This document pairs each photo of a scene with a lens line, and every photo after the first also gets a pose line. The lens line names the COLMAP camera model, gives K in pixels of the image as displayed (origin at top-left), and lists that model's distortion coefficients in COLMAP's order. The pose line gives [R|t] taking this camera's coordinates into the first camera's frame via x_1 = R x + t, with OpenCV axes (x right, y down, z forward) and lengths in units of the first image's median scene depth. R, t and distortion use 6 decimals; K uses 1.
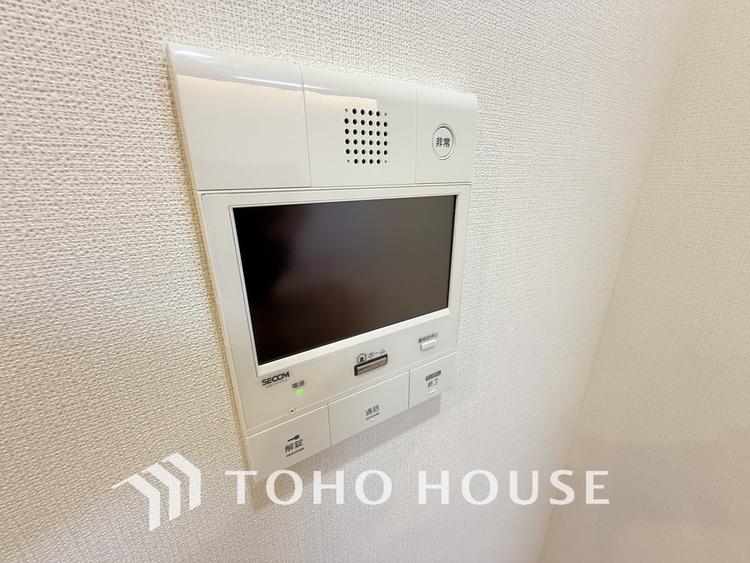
lens RADIAL K [[300.1, 0, 376.7], [0, 300.1, 281.1], [0, 0, 1]] dist [0.000501, -0.000040]
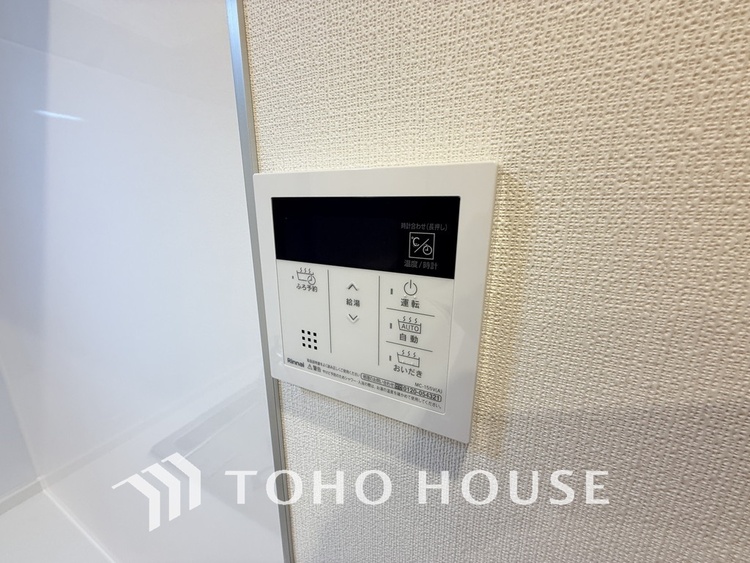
lens RADIAL K [[300.1, 0, 375.6], [0, 300.1, 281.7], [0, 0, 1]] dist [0.000501, -0.000040]
pose [[0.527222, 0.219846, -0.820795, -0.414268], [-0.268993, 0.959455, 0.084203, 0.153219], [0.806027, 0.176394, 0.564982, 0.189251]]
